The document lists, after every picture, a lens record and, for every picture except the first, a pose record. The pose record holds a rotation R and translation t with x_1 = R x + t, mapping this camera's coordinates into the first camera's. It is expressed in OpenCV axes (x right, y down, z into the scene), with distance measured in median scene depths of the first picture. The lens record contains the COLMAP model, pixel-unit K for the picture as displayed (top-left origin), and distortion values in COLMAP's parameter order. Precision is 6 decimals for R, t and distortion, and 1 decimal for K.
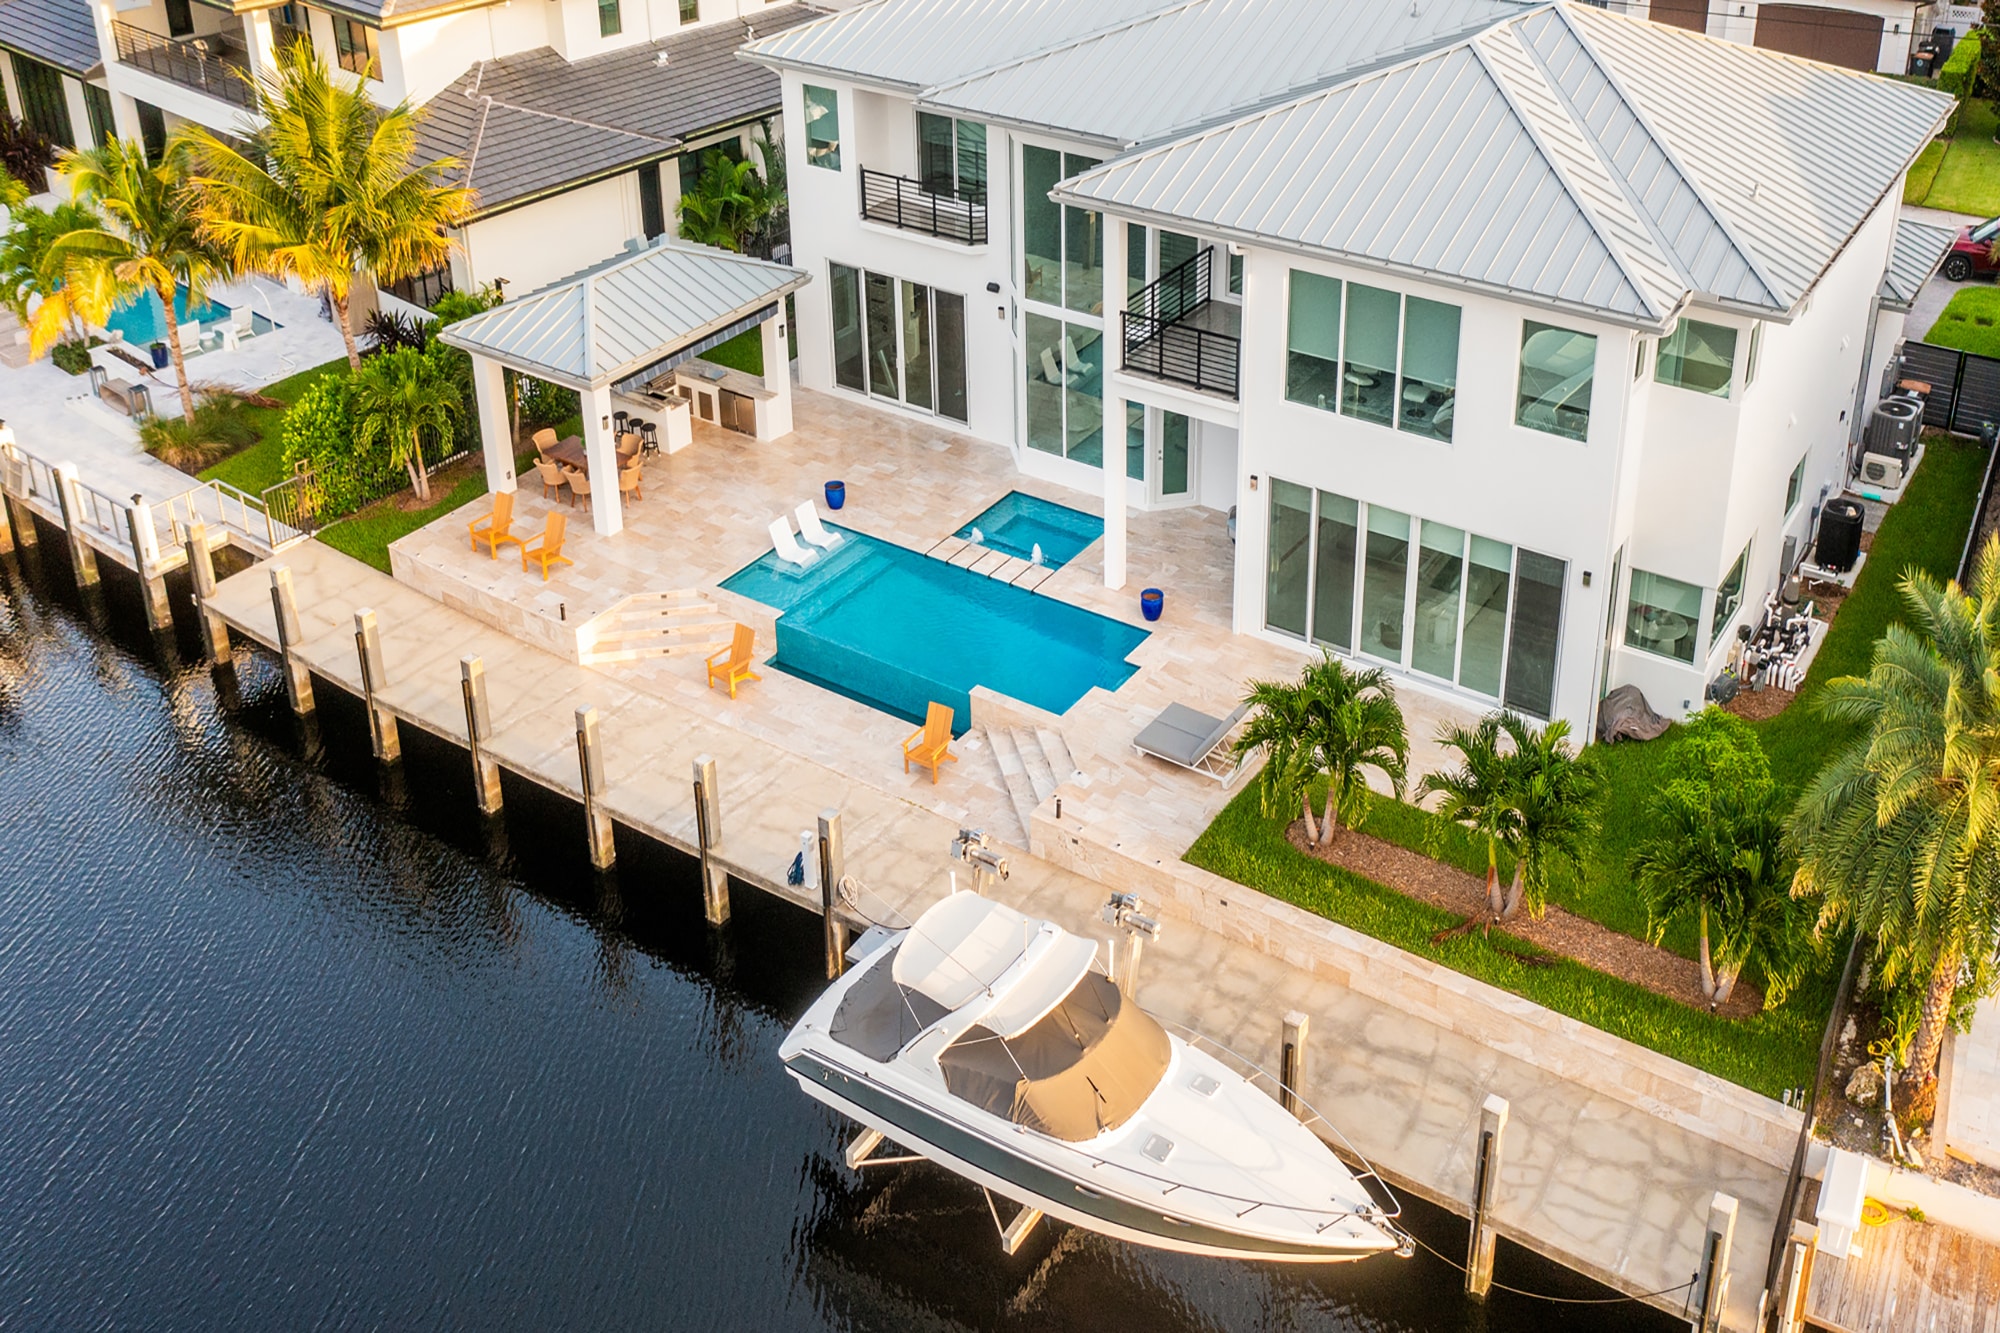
lens RADIAL K [[2417.4, 0, 1000.3], [0, 2417.4, 662.2], [0, 0, 1]] dist [0.008731, 0.000000]
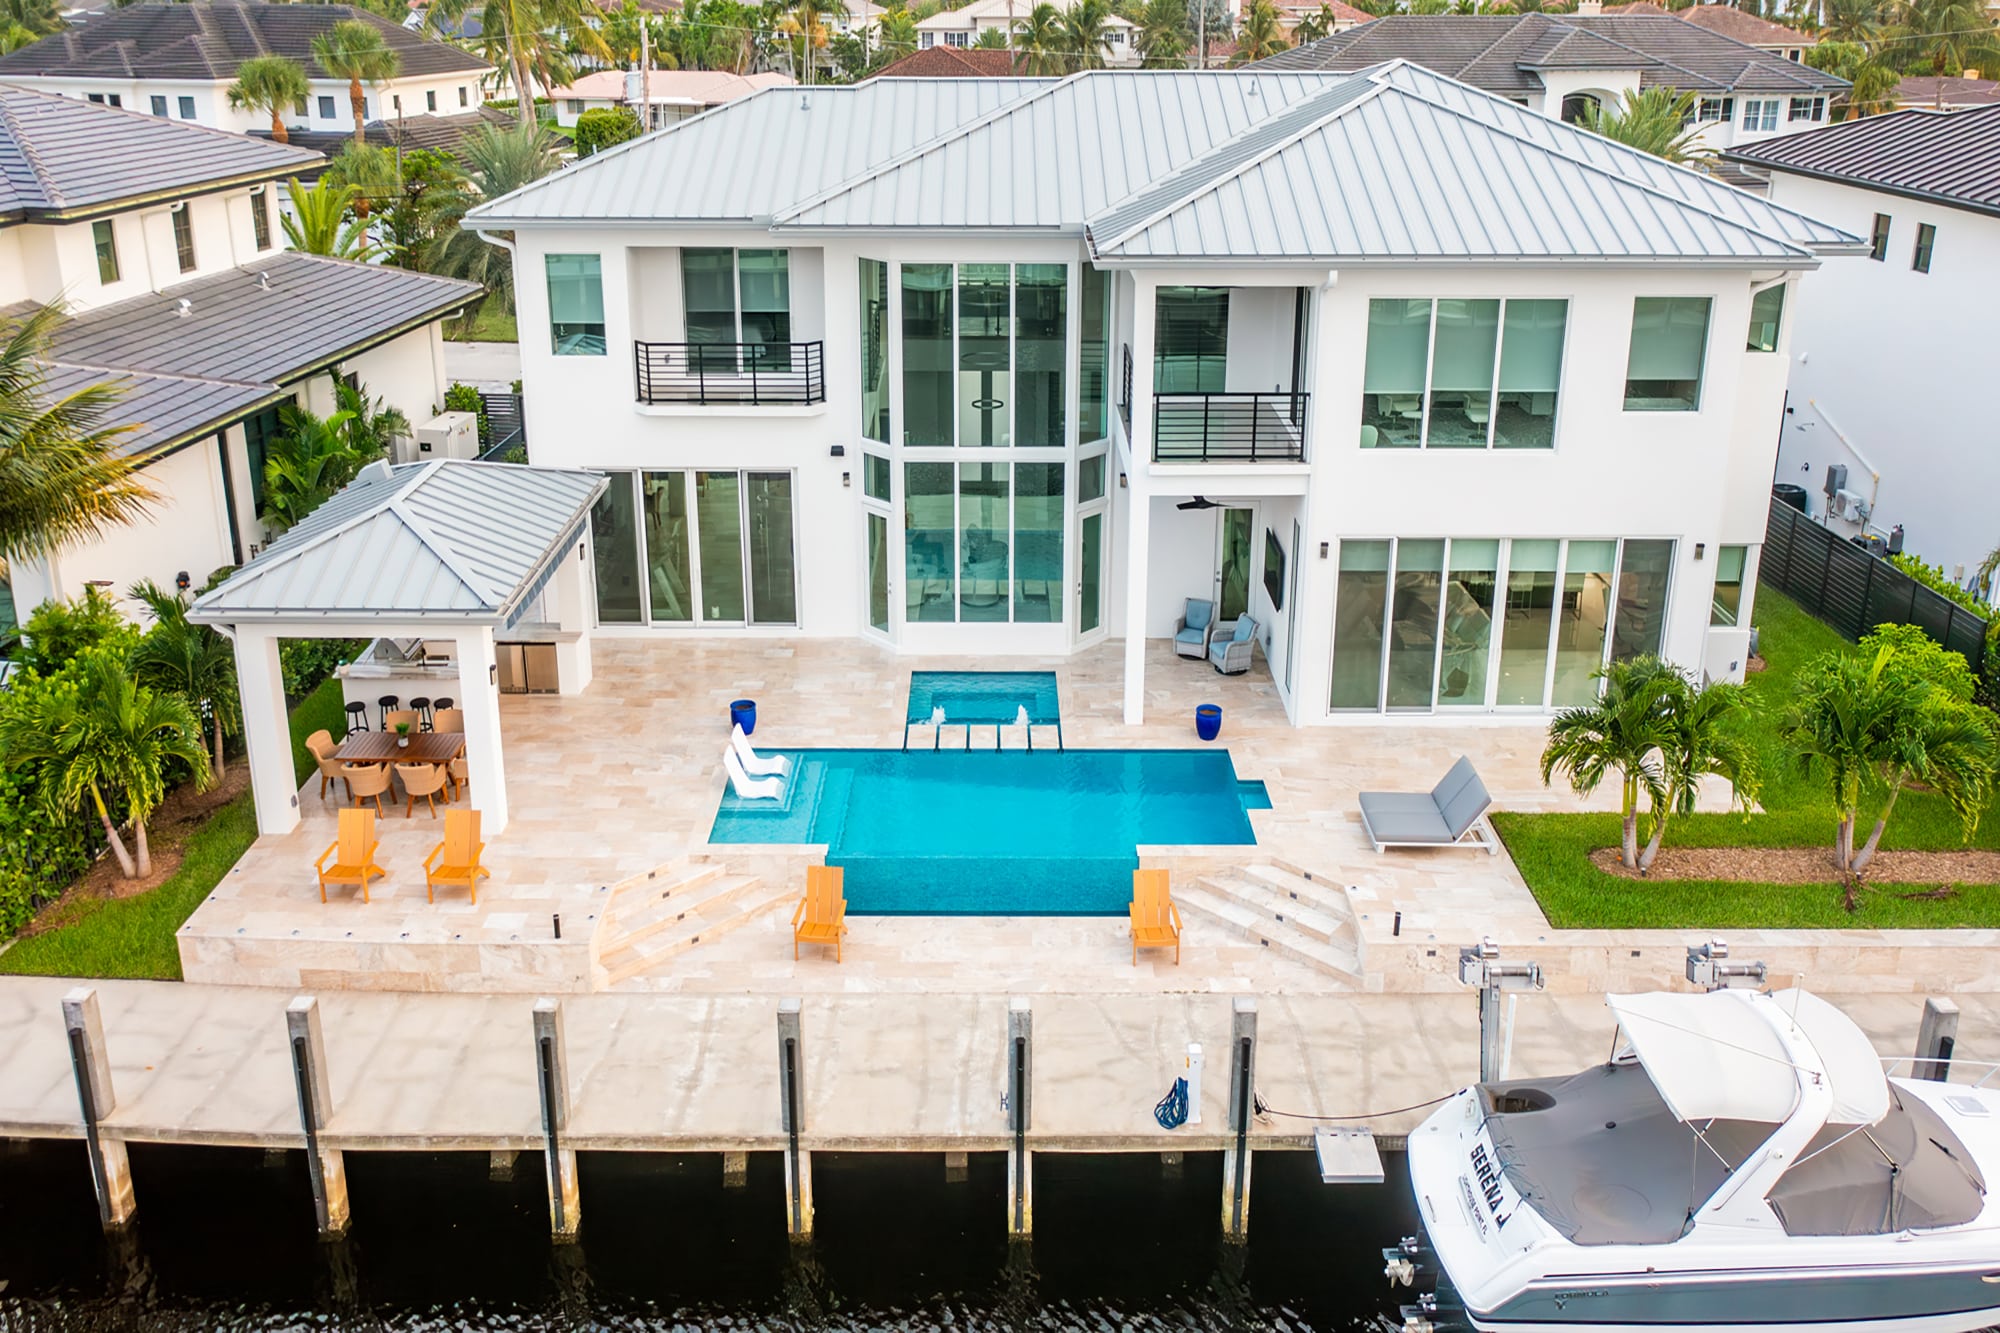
lens RADIAL K [[1829.4, 0, 1004.8], [0, 1829.4, 673.0], [0, 0, 1]] dist [0.001588, 0.000000]
pose [[0.773570, -0.194130, 0.603243, -0.373013], [0.294497, 0.953014, -0.070958, -0.014034], [-0.561124, 0.232544, 0.794394, 0.465283]]
